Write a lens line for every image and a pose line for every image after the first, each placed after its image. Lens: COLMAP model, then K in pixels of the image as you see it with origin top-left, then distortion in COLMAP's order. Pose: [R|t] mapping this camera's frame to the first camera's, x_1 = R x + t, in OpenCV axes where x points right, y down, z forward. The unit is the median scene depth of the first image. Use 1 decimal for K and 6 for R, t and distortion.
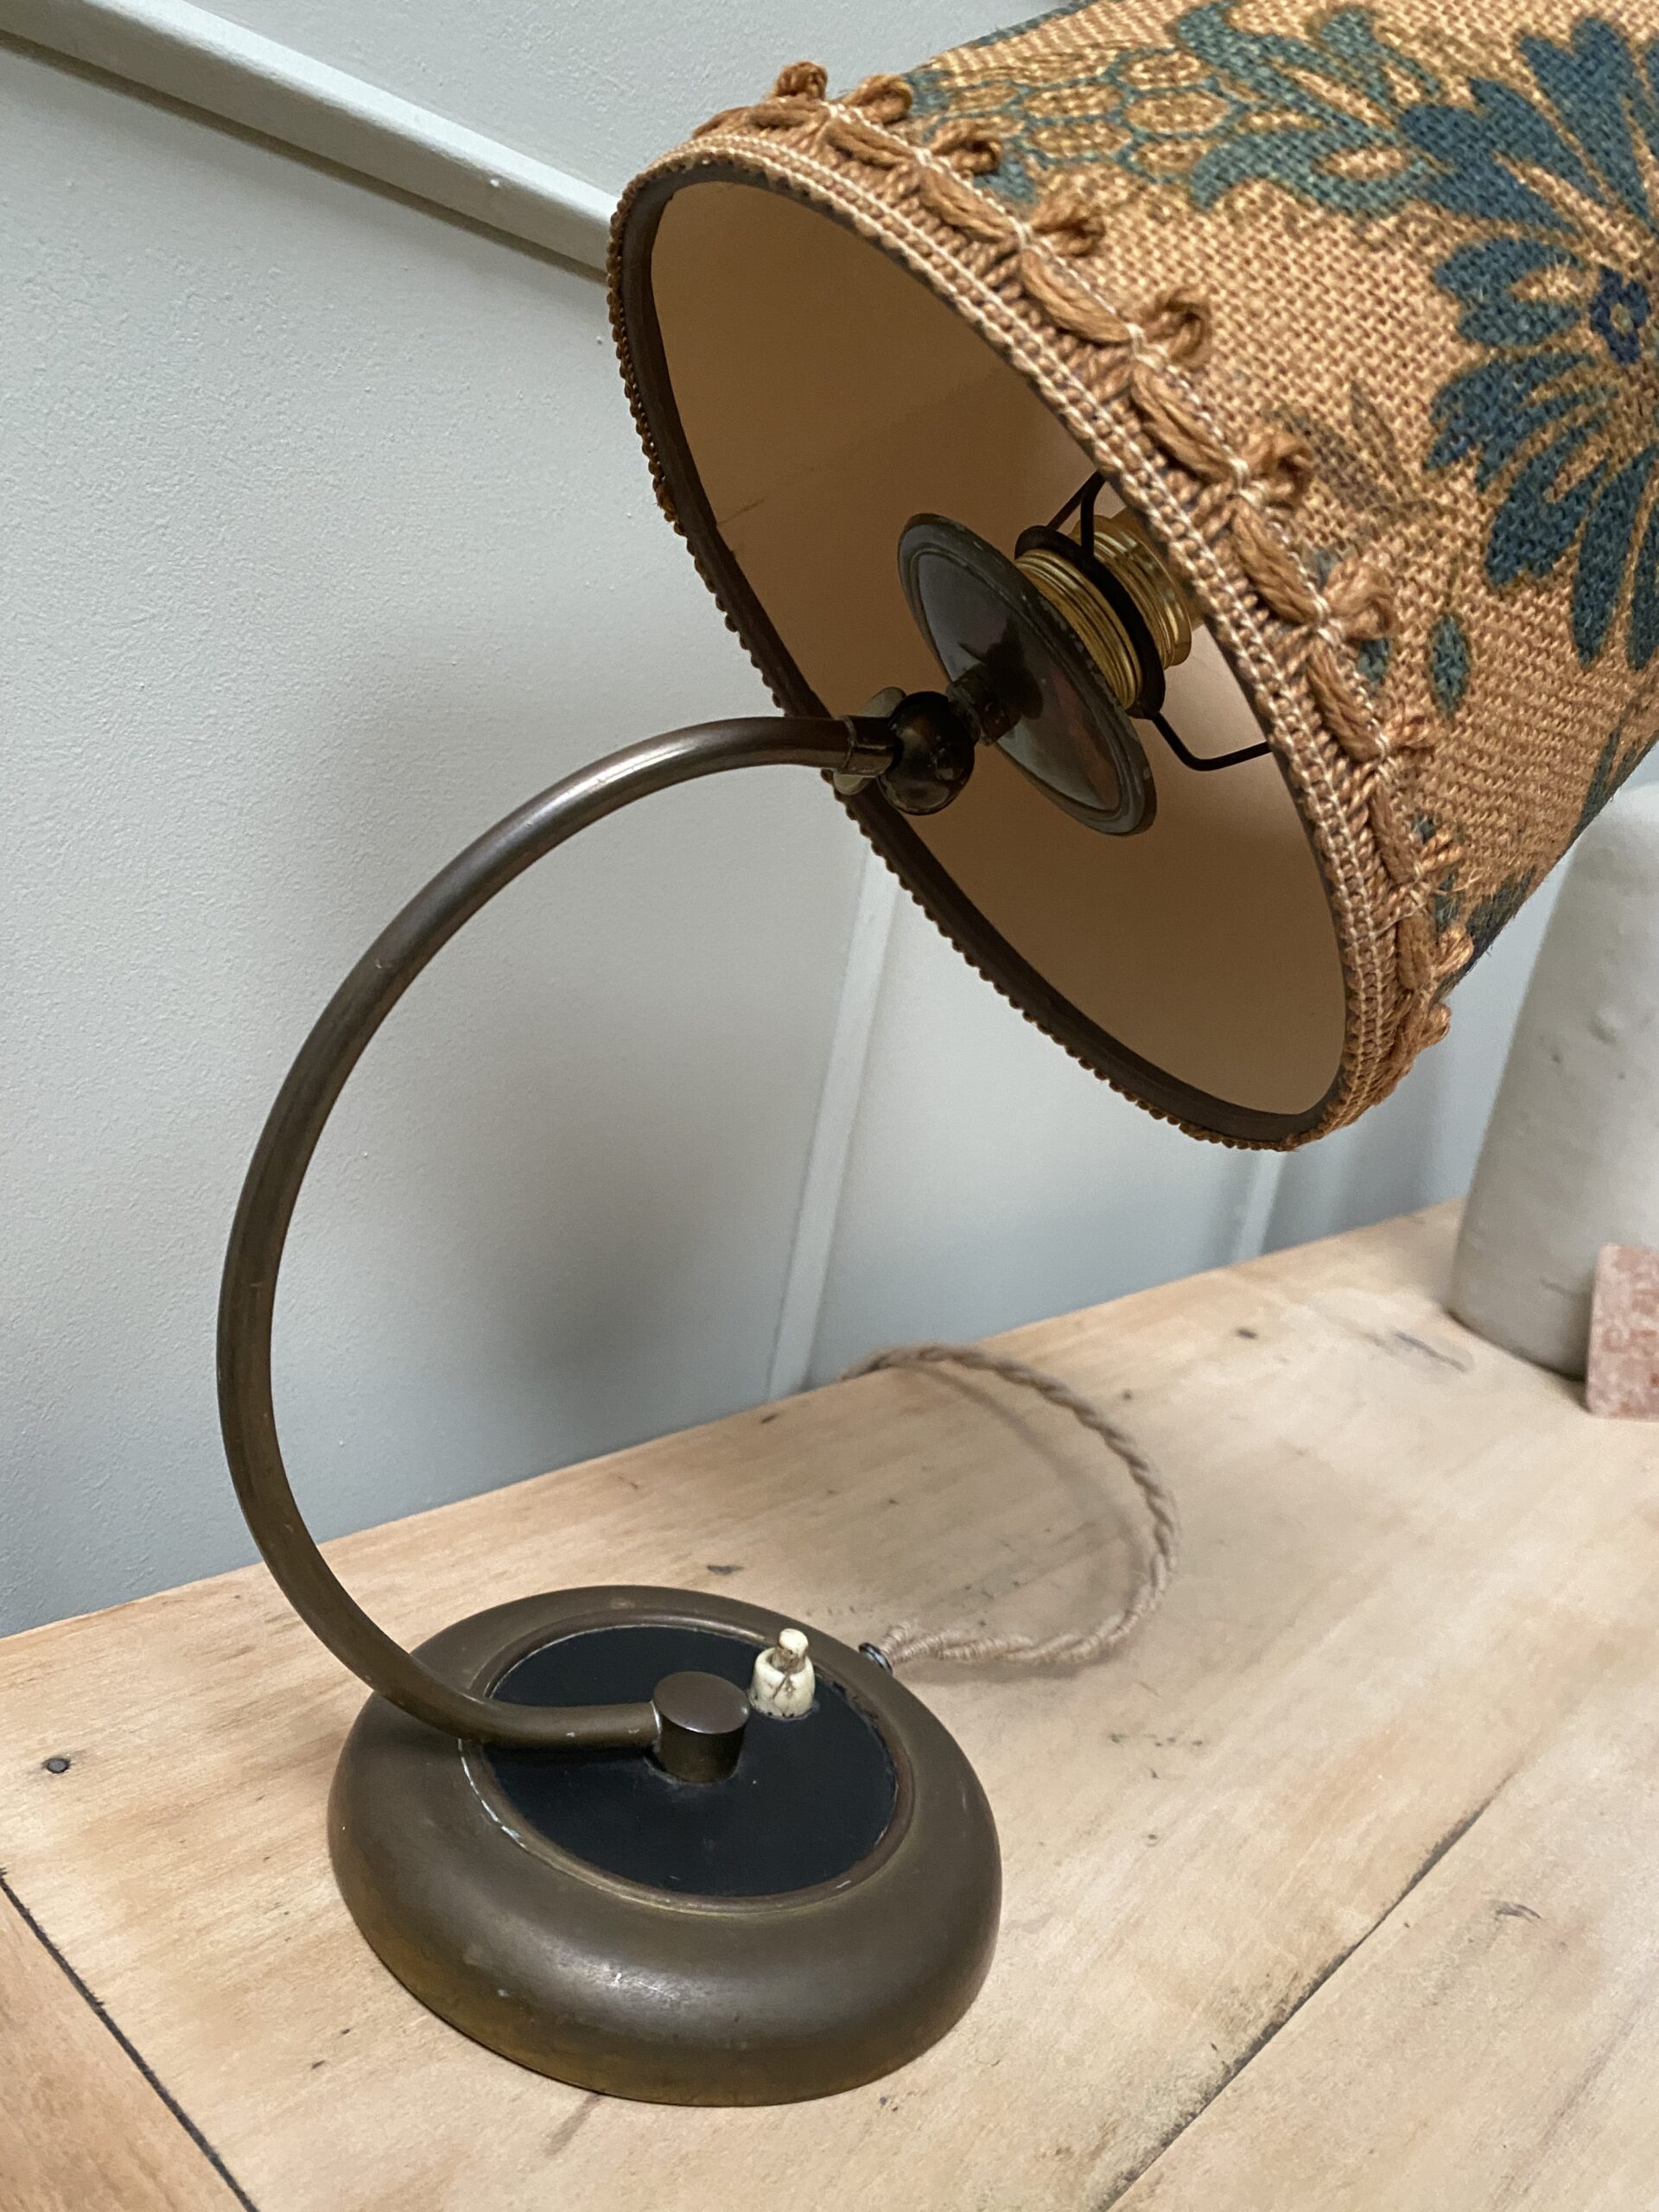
lens RADIAL K [[1697.3, 0, 829.5], [0, 1697.3, 1106.0], [0, 0, 1]] dist [0.001504, -0.002578]
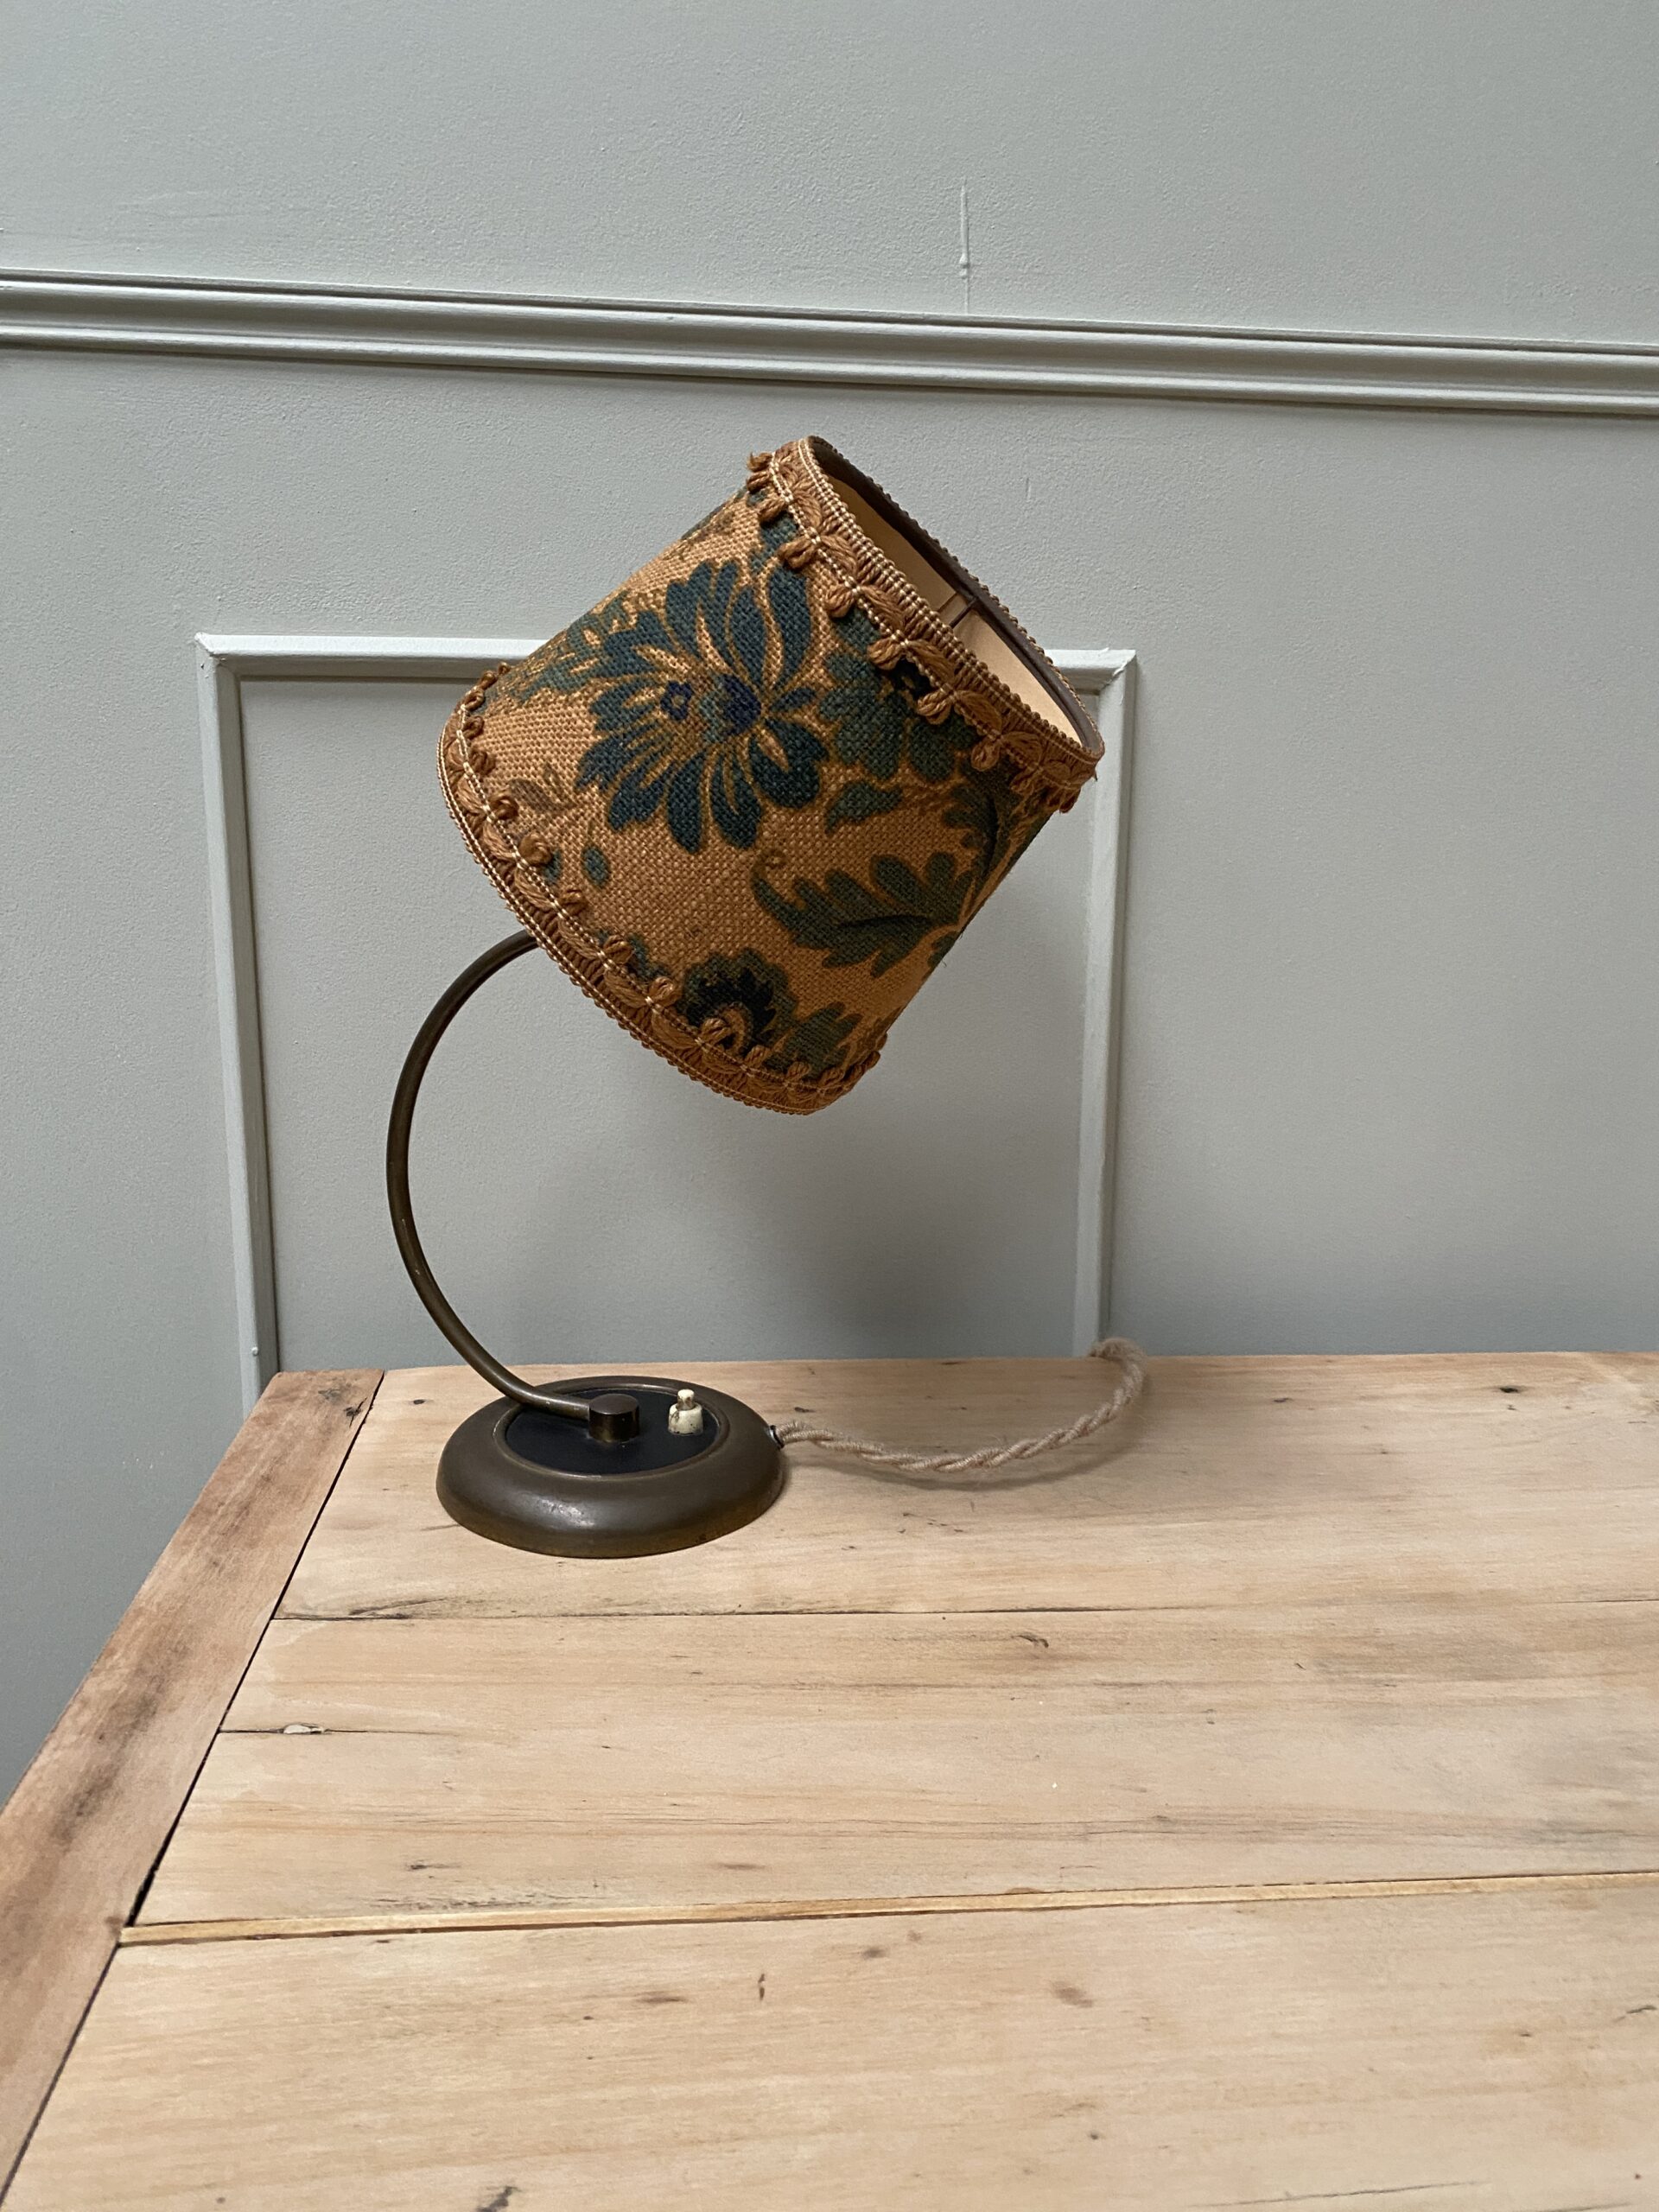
lens RADIAL K [[1658.7, 0, 829.5], [0, 1658.7, 1106.0], [0, 0, 1]] dist [0.117061, -0.000858]
pose [[0.710798, -0.038537, -0.702340, 2.126181], [-0.058632, 0.991777, -0.113757, 0.302730], [0.700948, 0.122038, 0.702694, -0.341377]]
